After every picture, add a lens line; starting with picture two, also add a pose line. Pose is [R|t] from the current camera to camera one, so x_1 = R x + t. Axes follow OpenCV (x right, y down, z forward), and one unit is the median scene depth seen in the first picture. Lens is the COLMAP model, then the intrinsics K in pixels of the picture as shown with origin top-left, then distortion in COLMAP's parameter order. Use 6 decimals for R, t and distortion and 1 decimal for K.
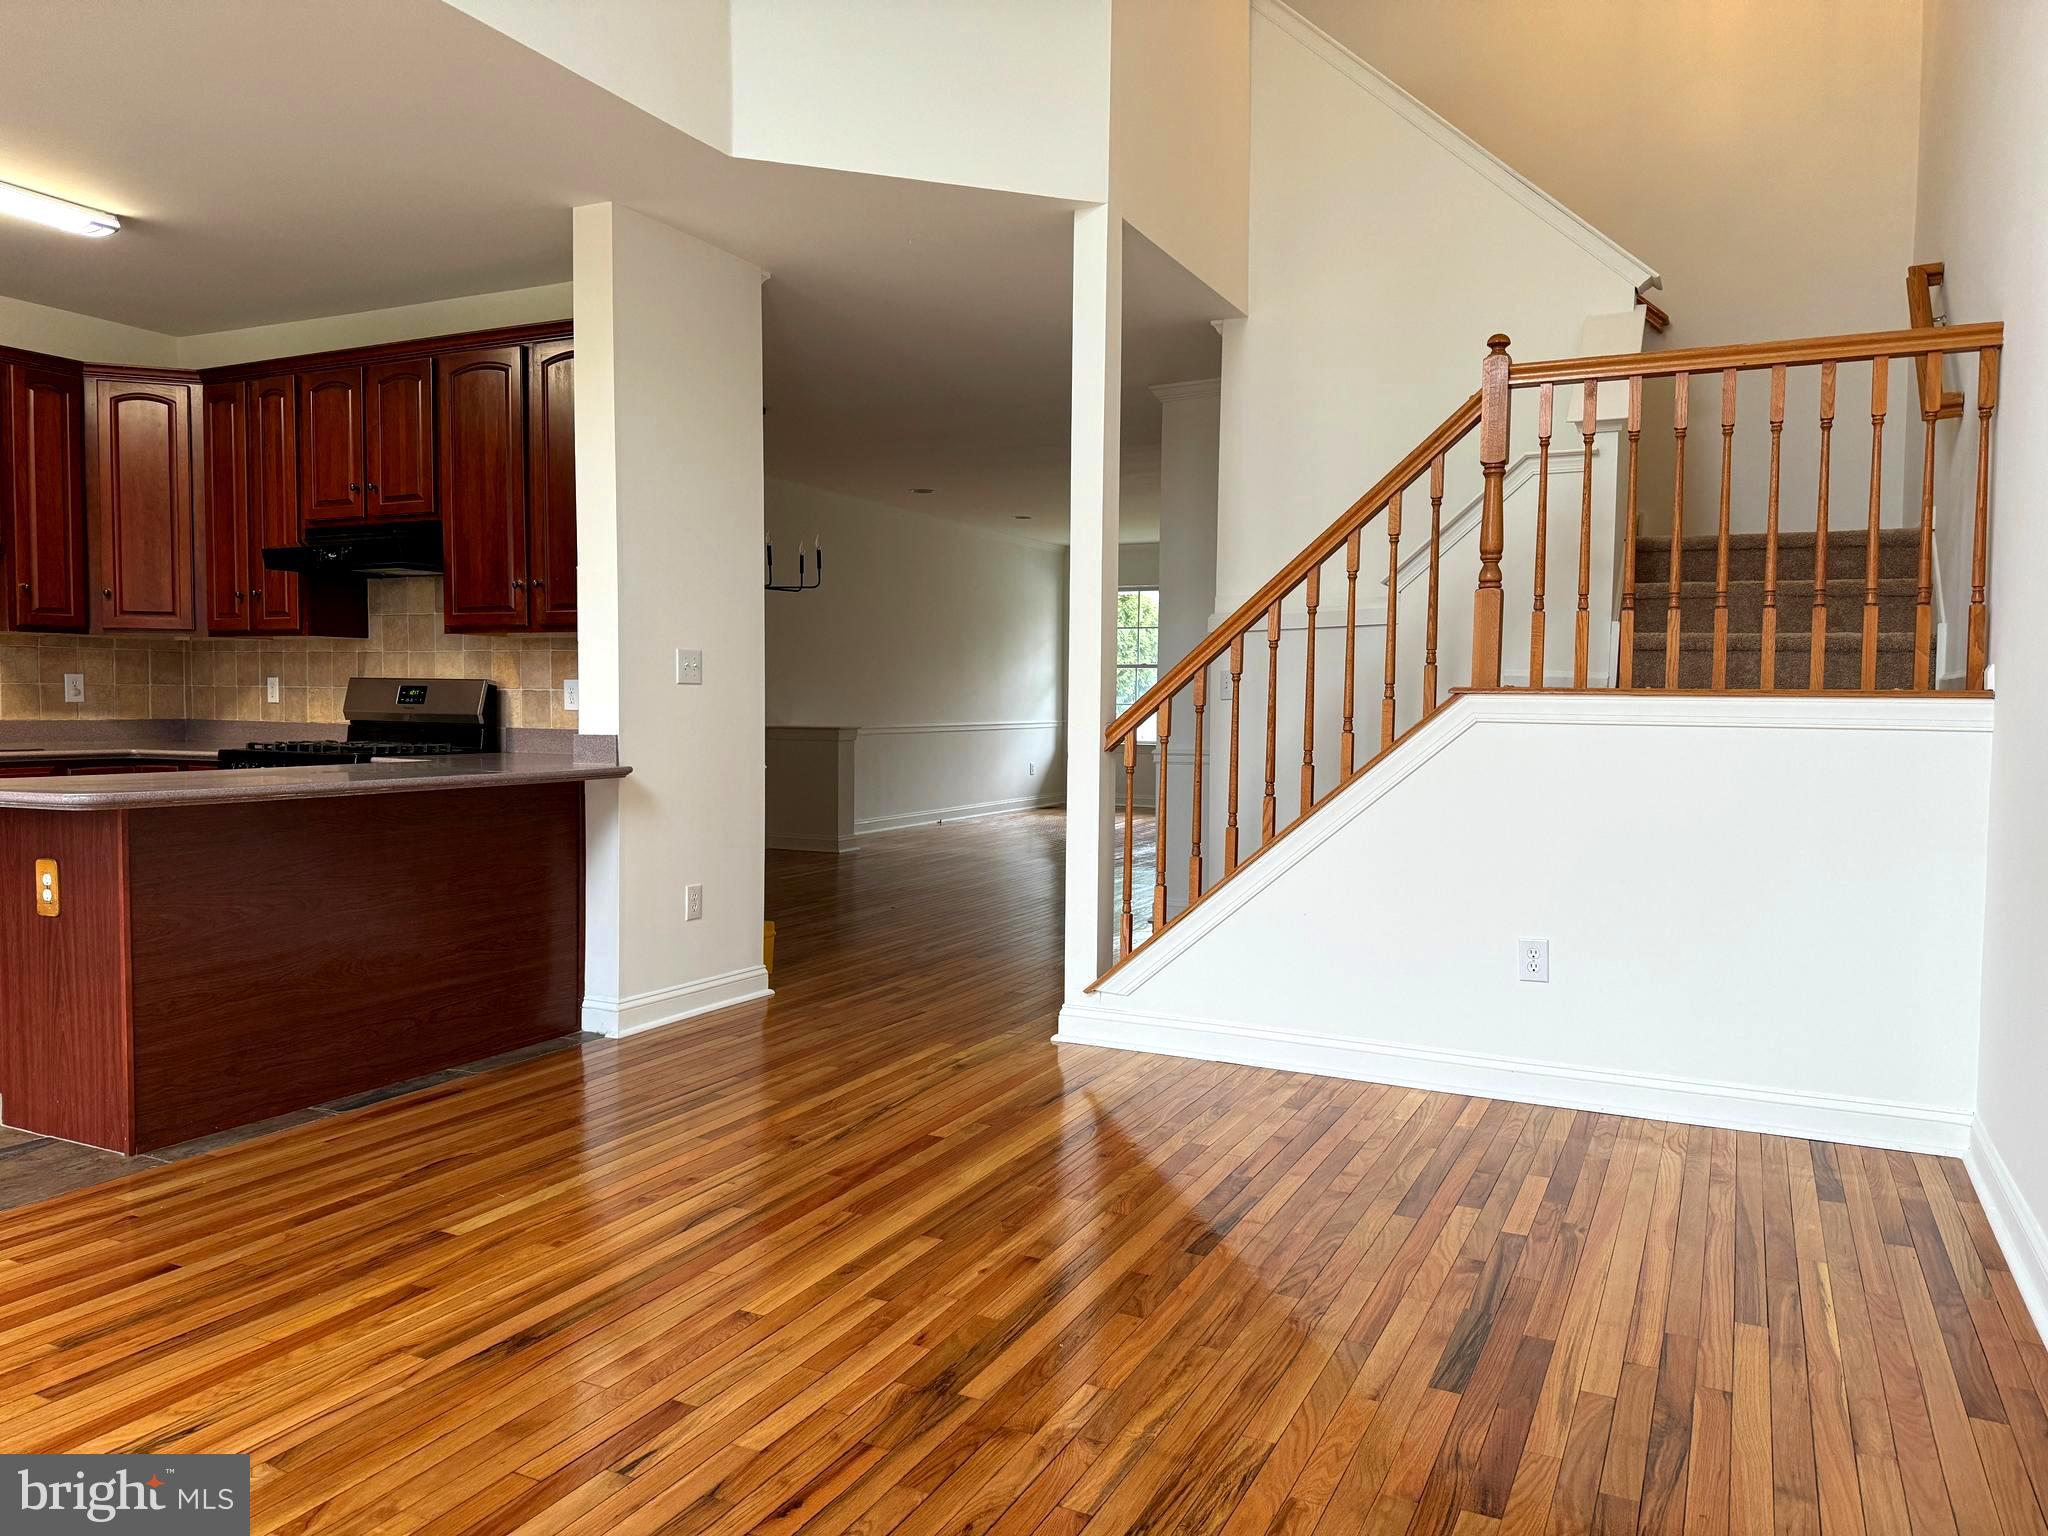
lens RADIAL K [[1429.8, 0, 1039.0], [0, 1429.8, 778.1], [0, 0, 1]] dist [0.057803, -0.068703]
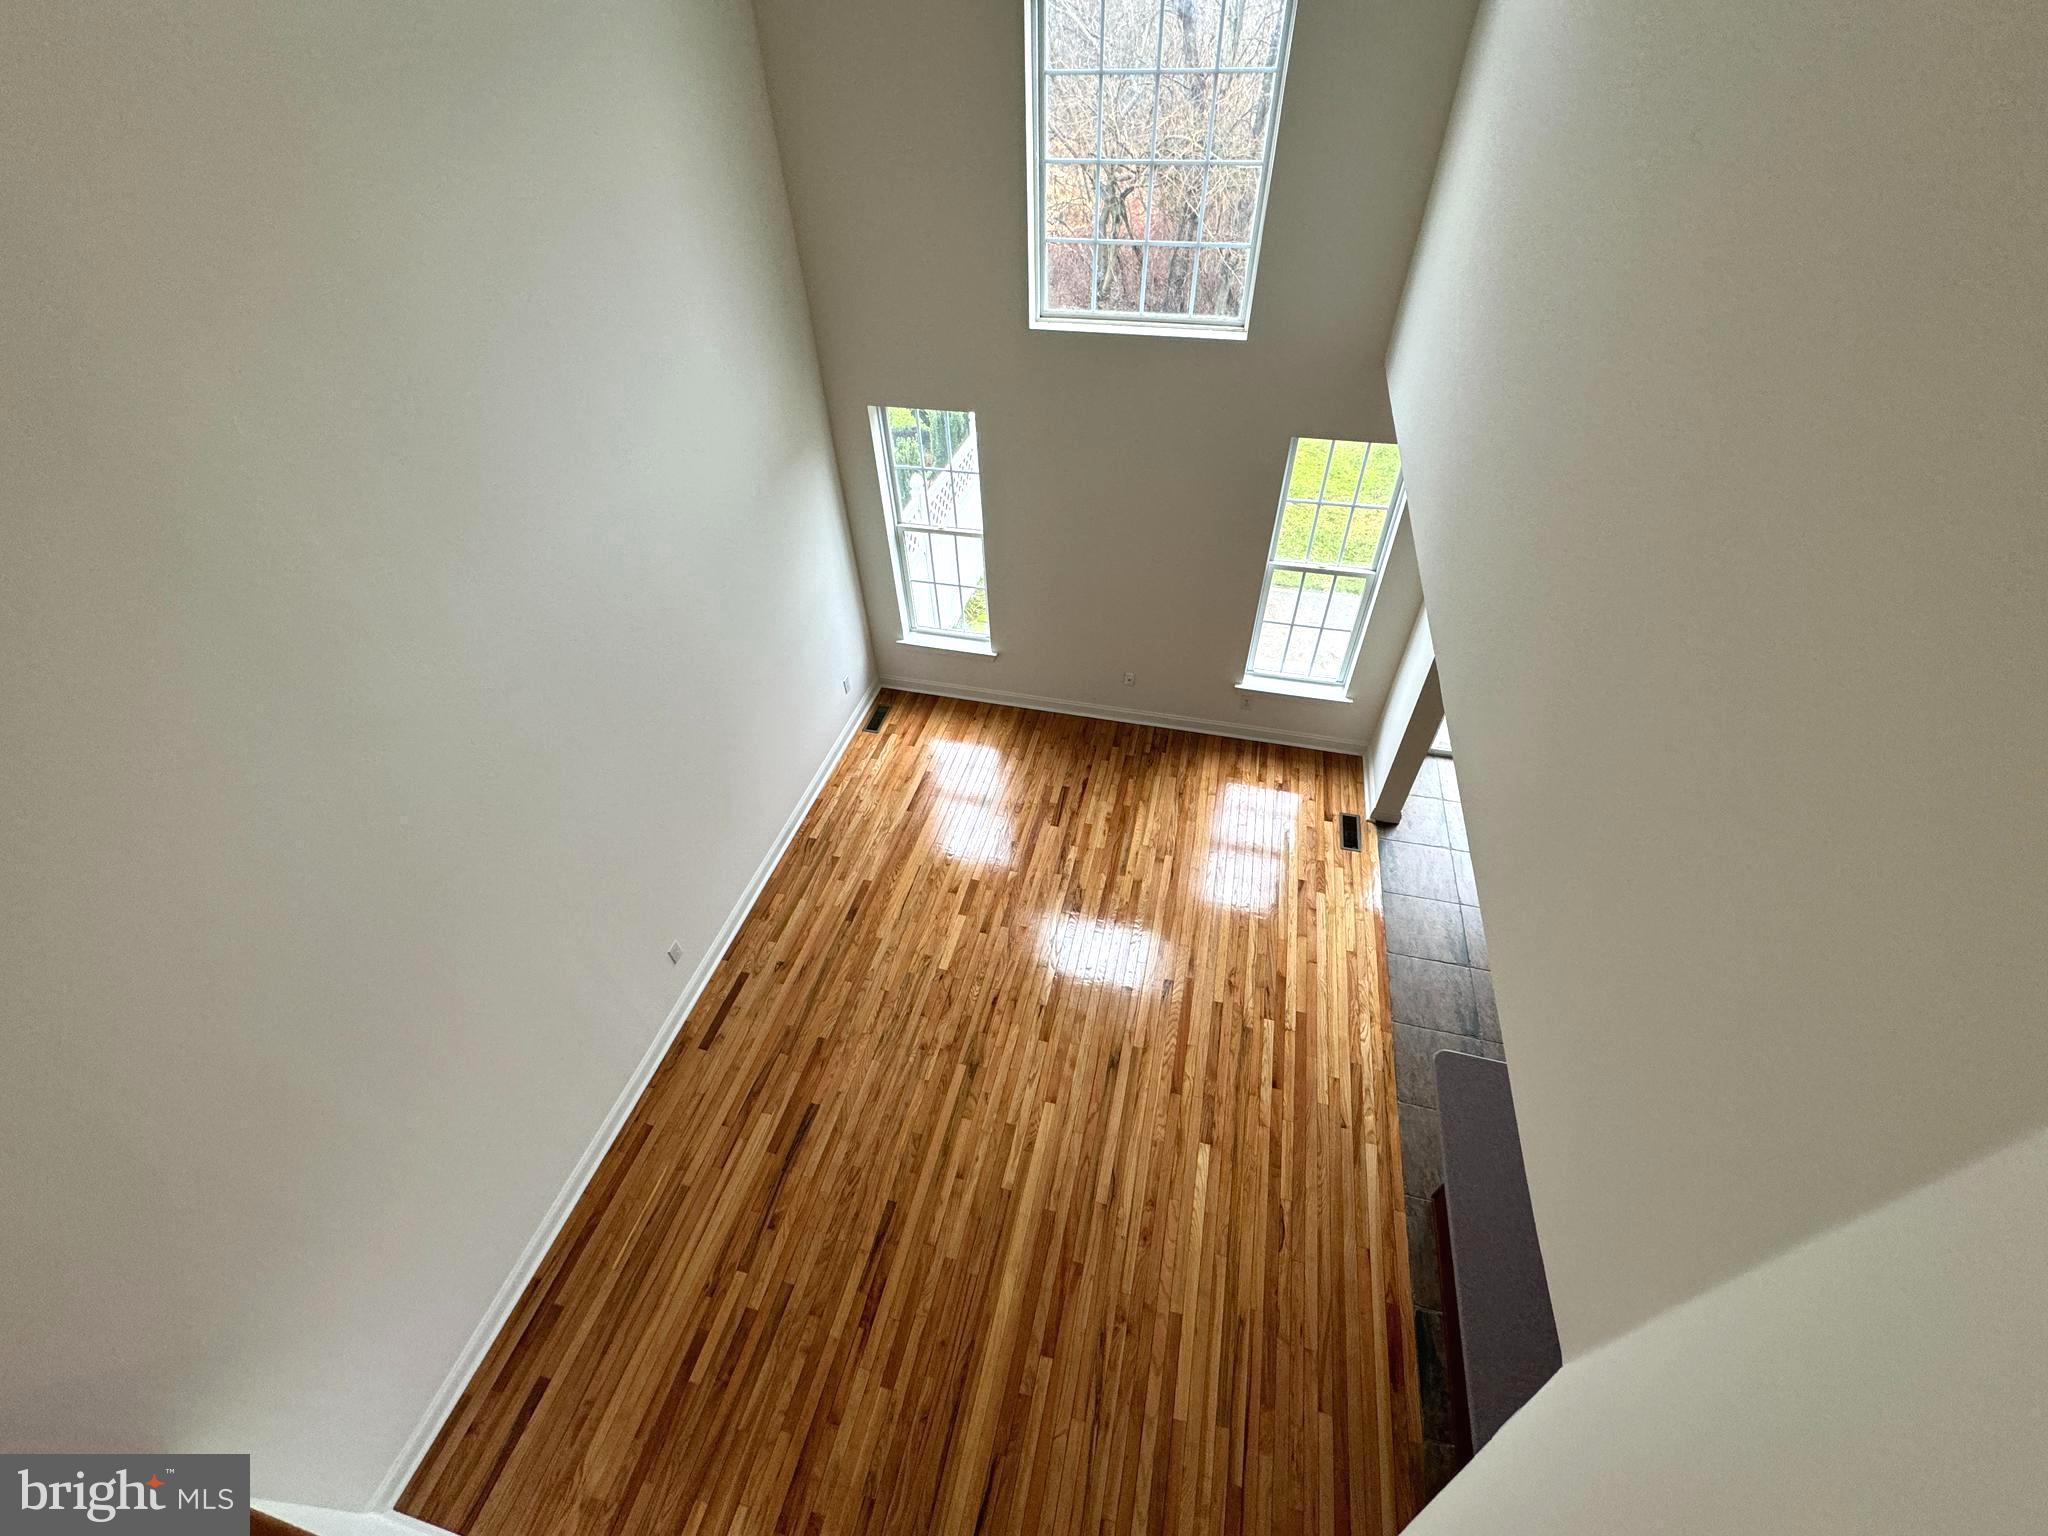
lens RADIAL K [[813.1, 0, 1029.8], [0, 813.1, 761.0], [0, 0, 1]] dist [-0.000921, -0.000053]
pose [[-0.977501, 0.154973, -0.143093, -0.025780], [0.000809, 0.681136, 0.732156, -0.910522], [0.210930, 0.715568, -0.665936, 1.144821]]
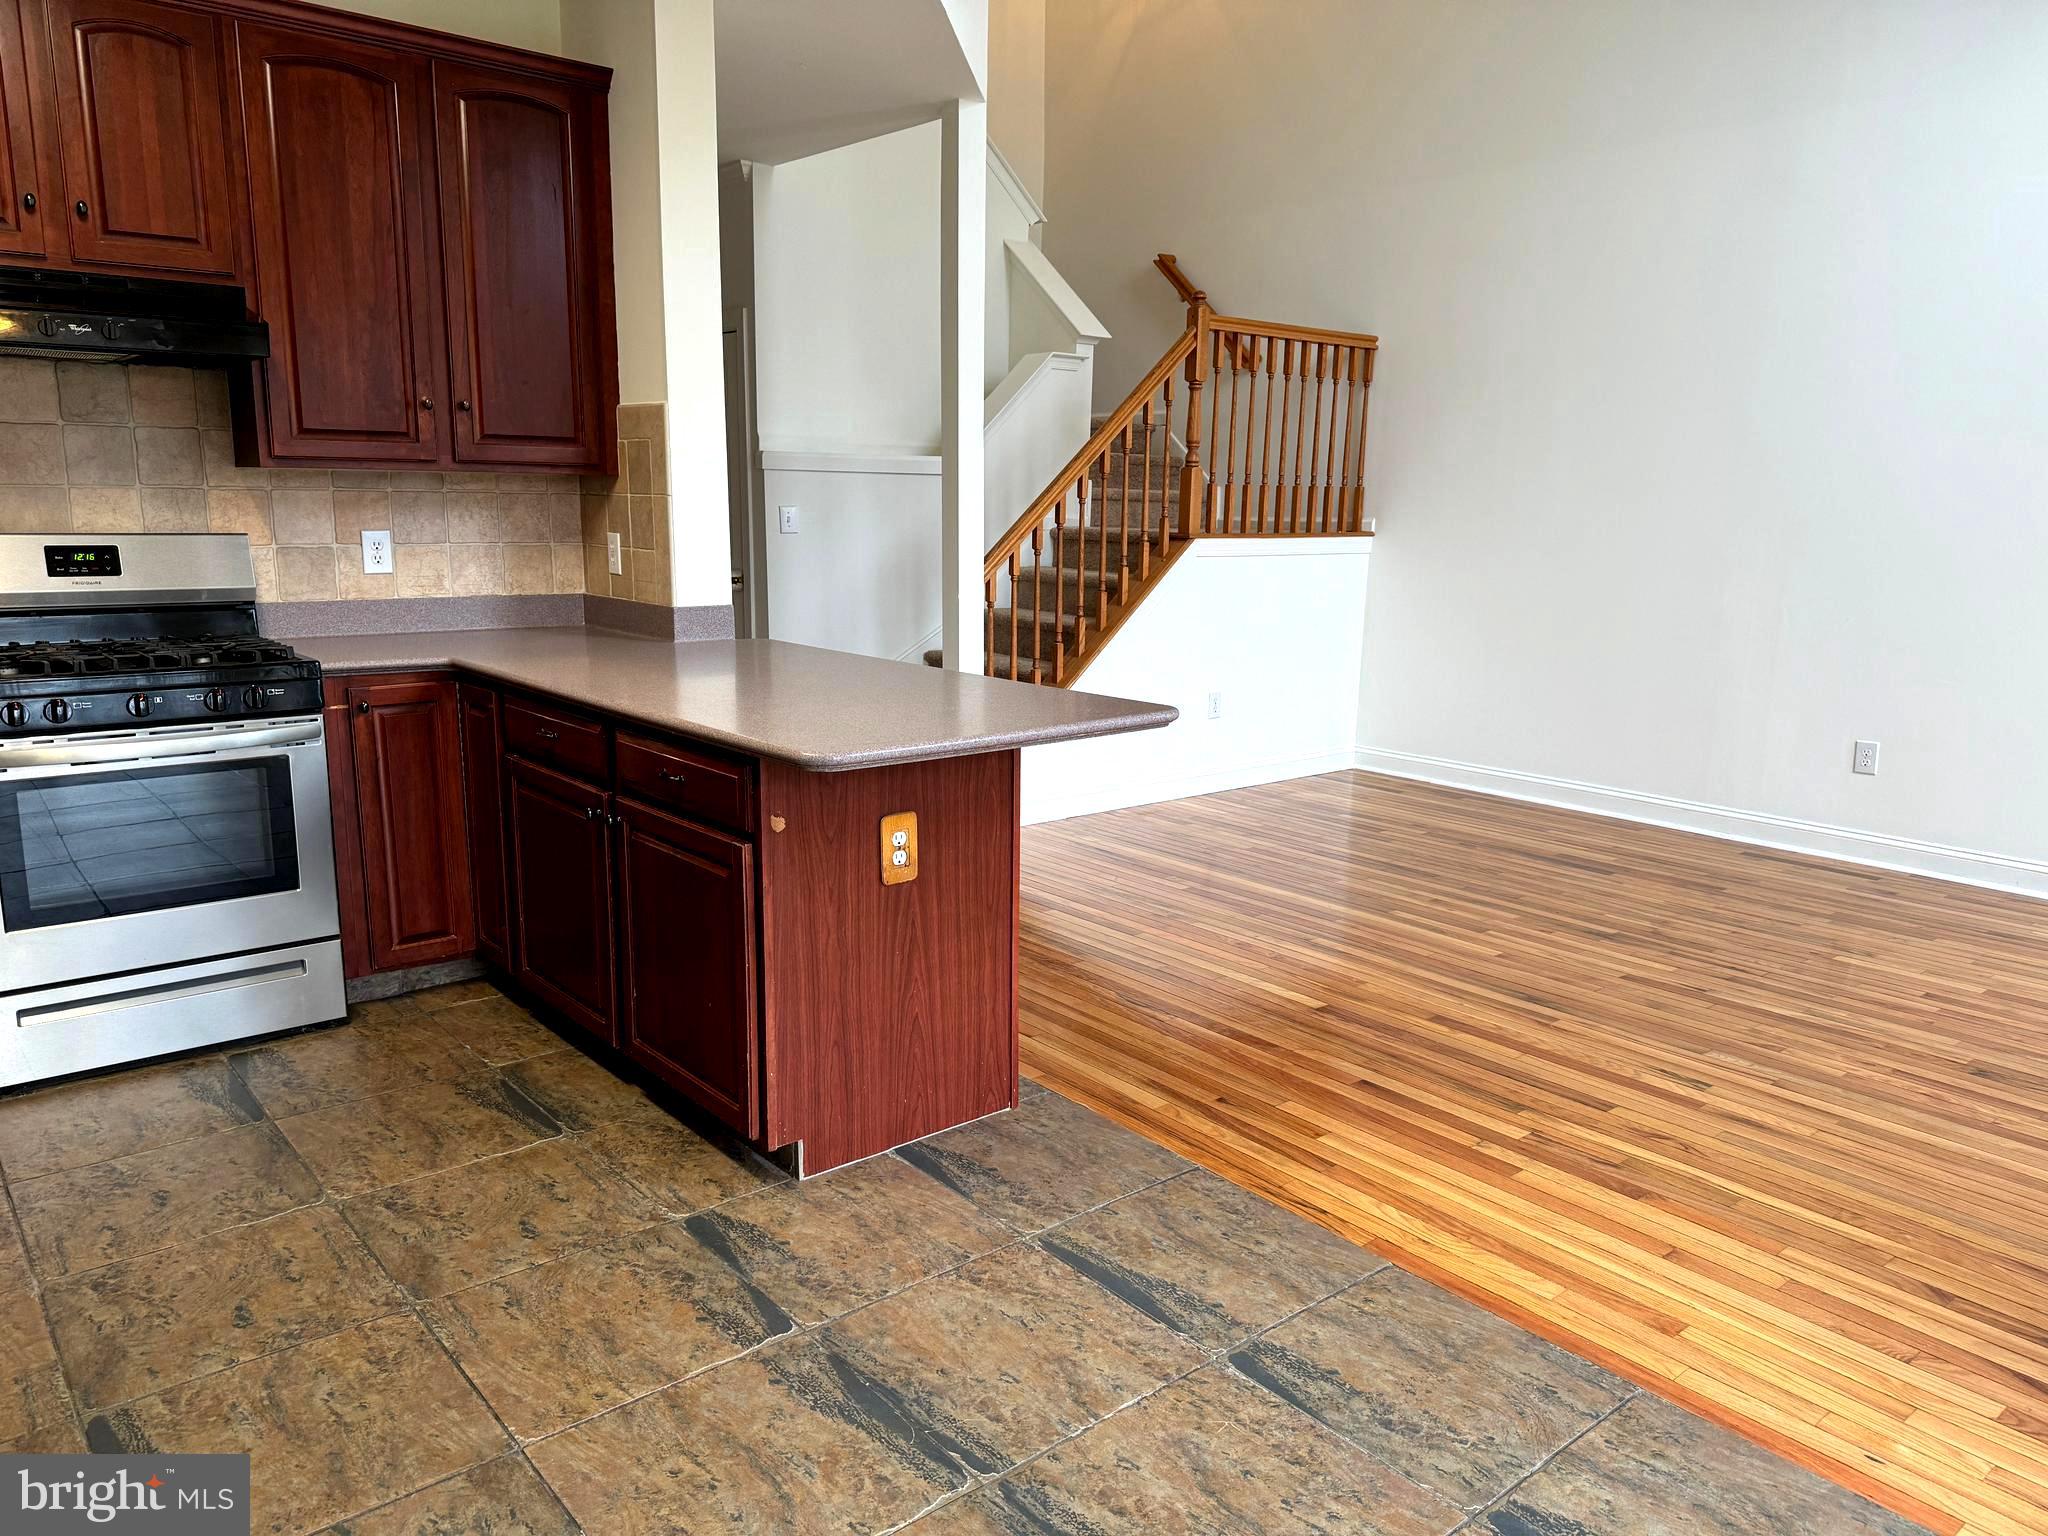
lens RADIAL K [[1429.8, 0, 1025.2], [0, 1429.8, 784.7], [0, 0, 1]] dist [0.057803, -0.068703]
pose [[0.404537, -0.183978, 0.895825, -1.332820], [0.038009, 0.982092, 0.184531, -0.099250], [-0.913731, -0.040600, 0.404285, 0.611969]]
